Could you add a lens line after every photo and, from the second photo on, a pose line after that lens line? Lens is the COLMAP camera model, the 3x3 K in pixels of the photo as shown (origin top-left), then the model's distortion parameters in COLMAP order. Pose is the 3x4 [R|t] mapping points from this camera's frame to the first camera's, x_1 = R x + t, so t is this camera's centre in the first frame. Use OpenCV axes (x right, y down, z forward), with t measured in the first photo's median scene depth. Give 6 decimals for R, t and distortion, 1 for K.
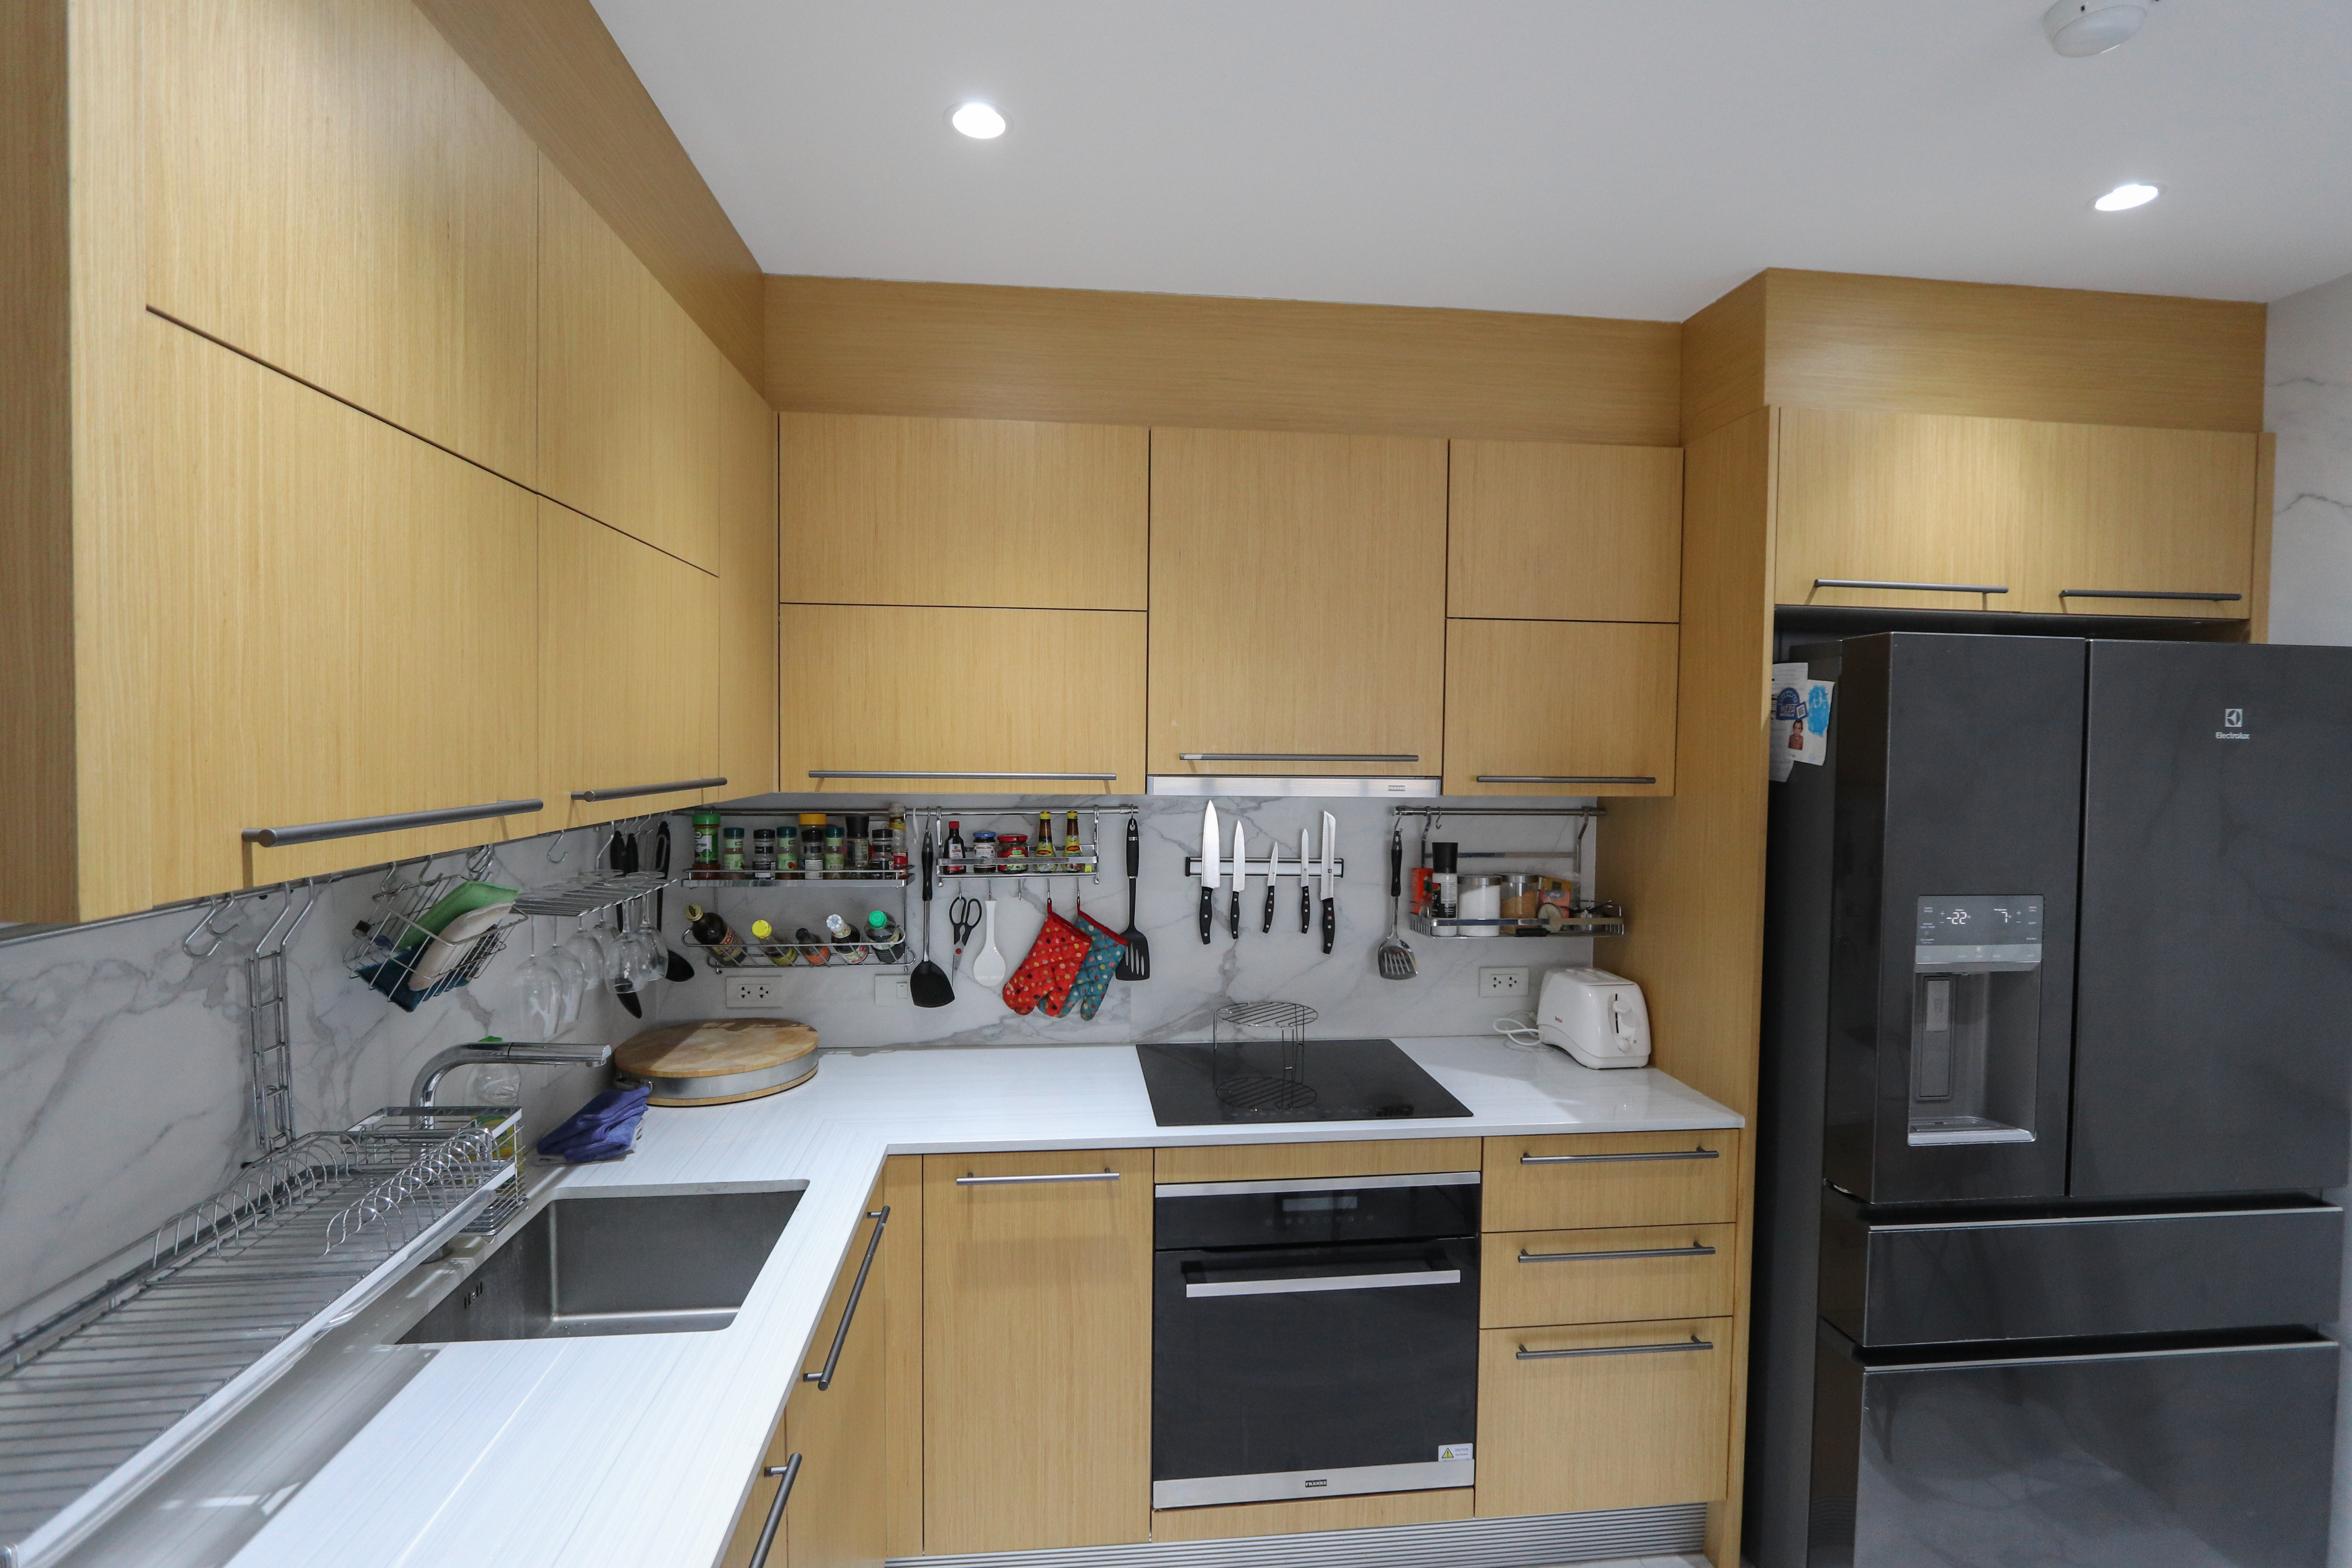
lens RADIAL K [[1080.5, 0, 1154.8], [0, 1080.5, 788.2], [0, 0, 1]] dist [-0.019172, 0.001610]
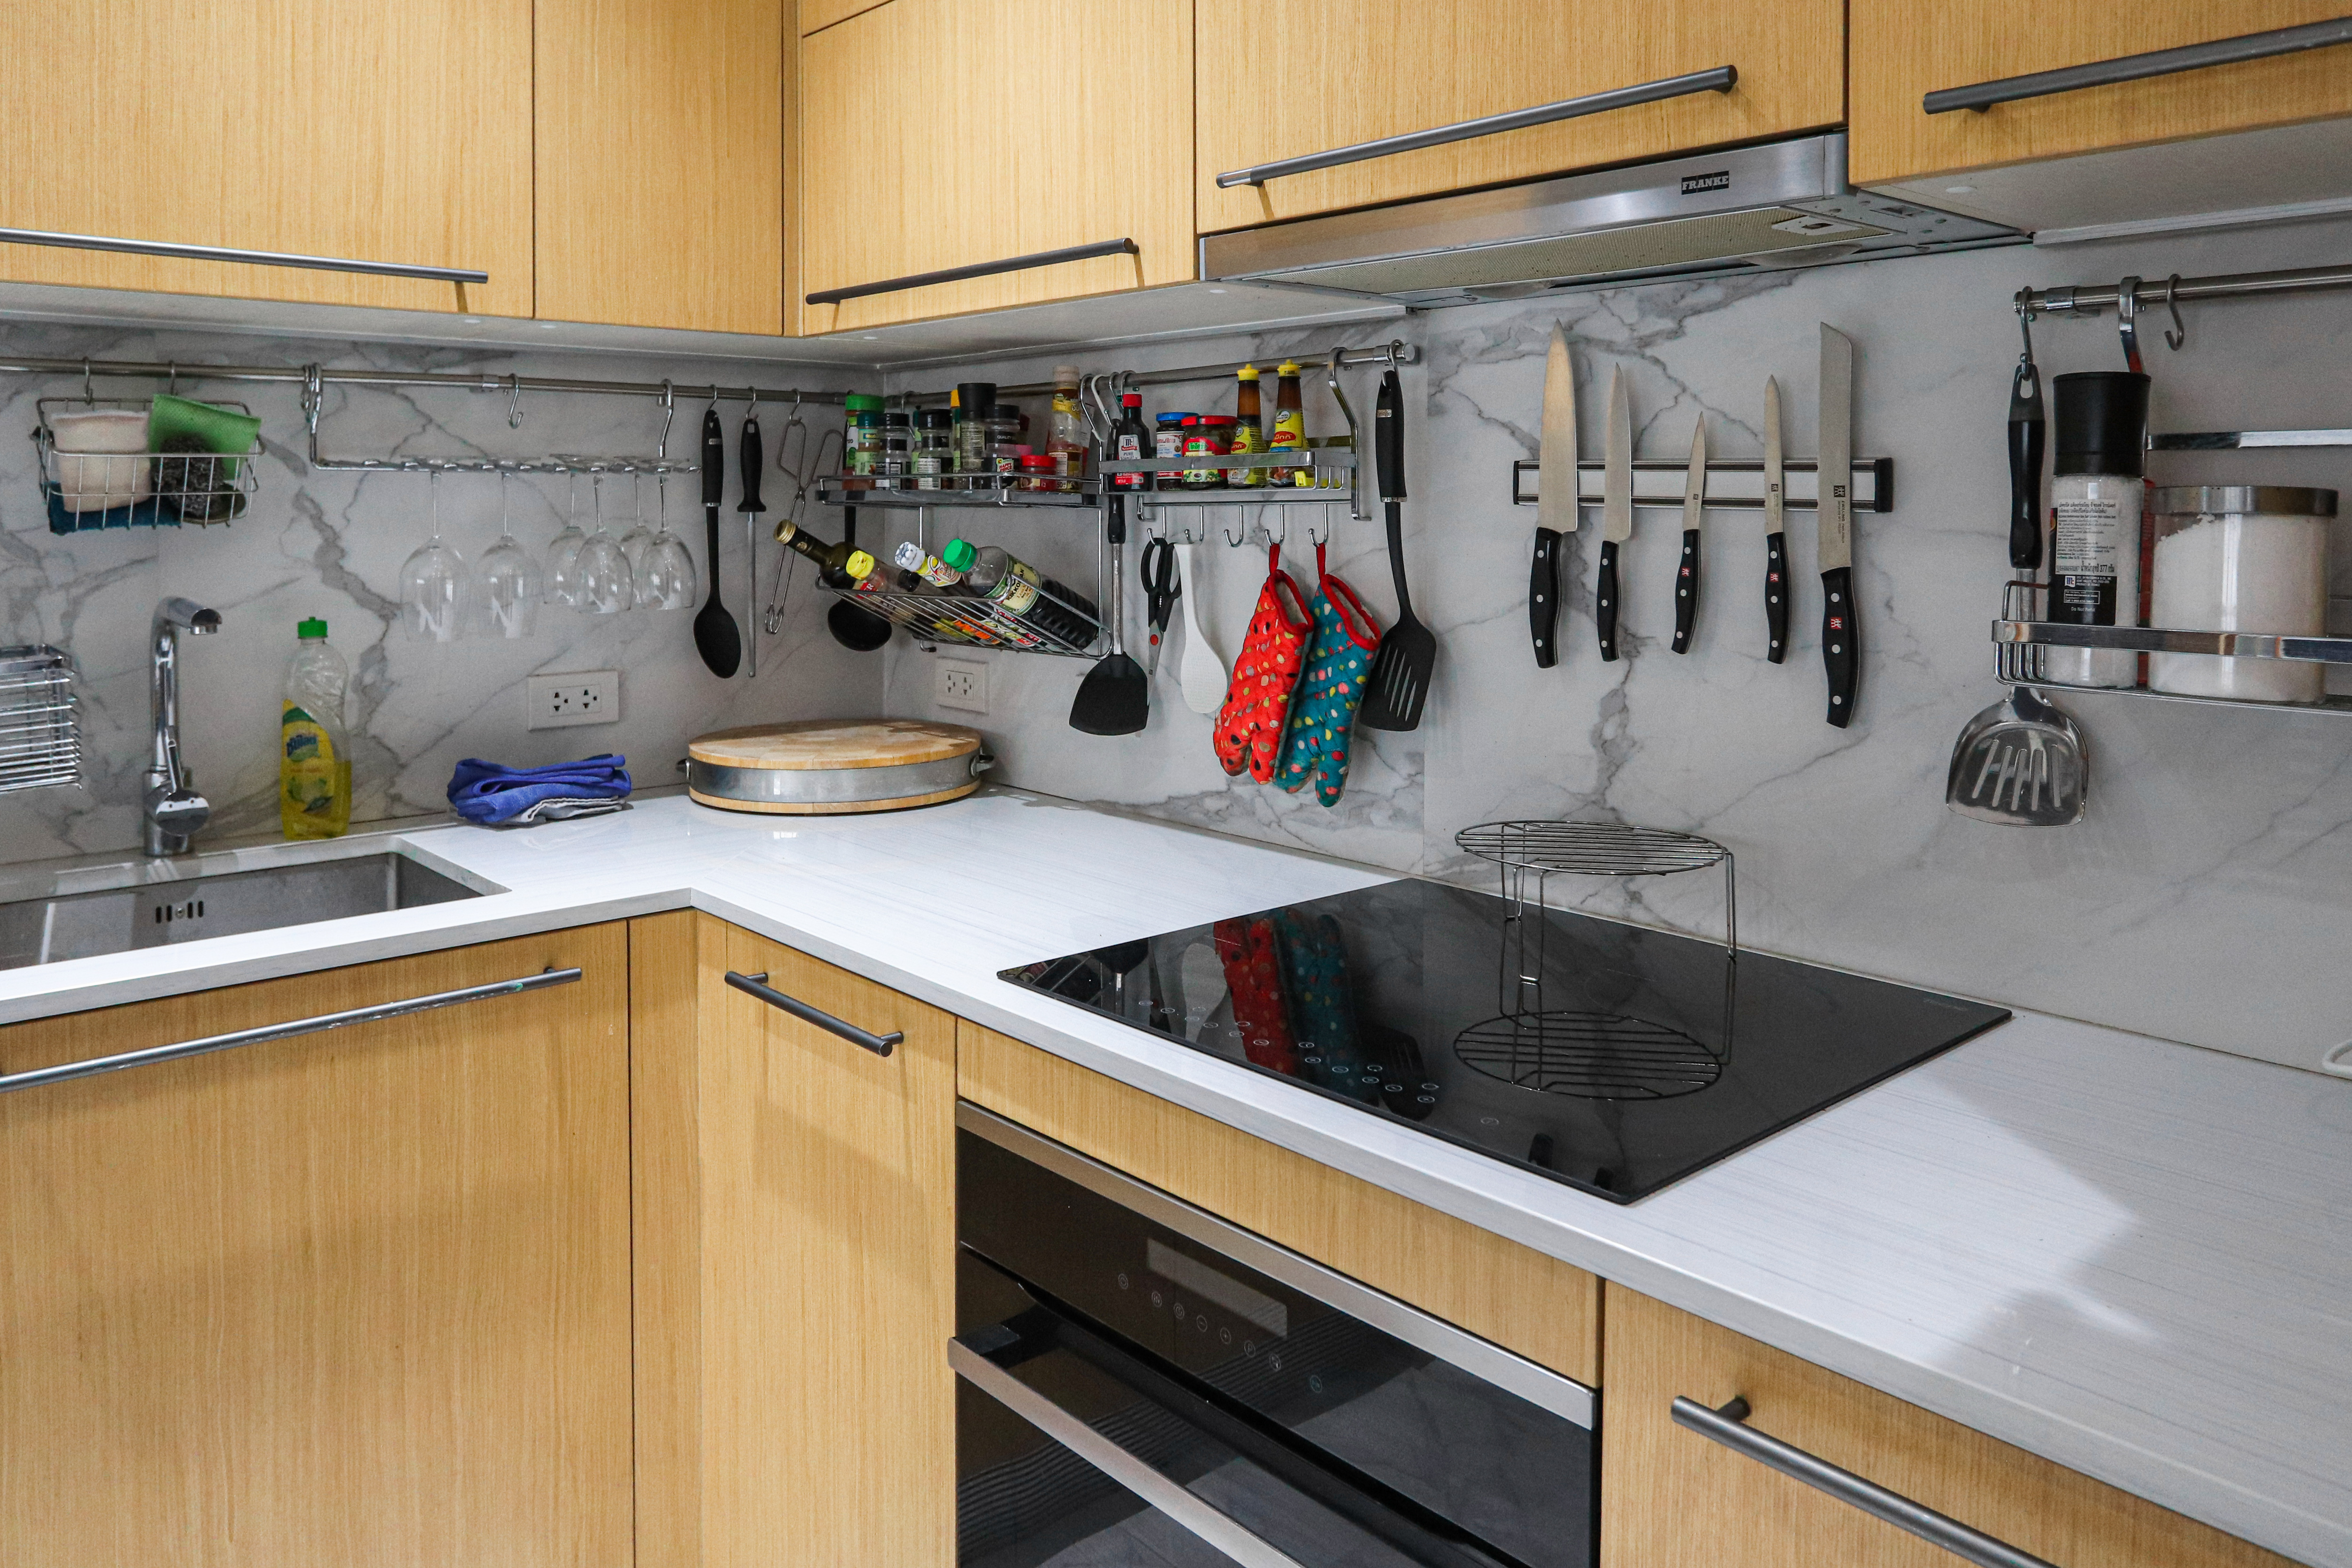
lens RADIAL K [[1677.5, 0, 1198.0], [0, 1677.5, 558.3], [0, 0, 1]] dist [0.039840, 0.001895]
pose [[0.593097, 0.018918, -0.804909, 0.501523], [-0.033180, 0.999449, -0.000959, 0.110776], [0.804447, 0.027276, 0.593398, 0.524291]]
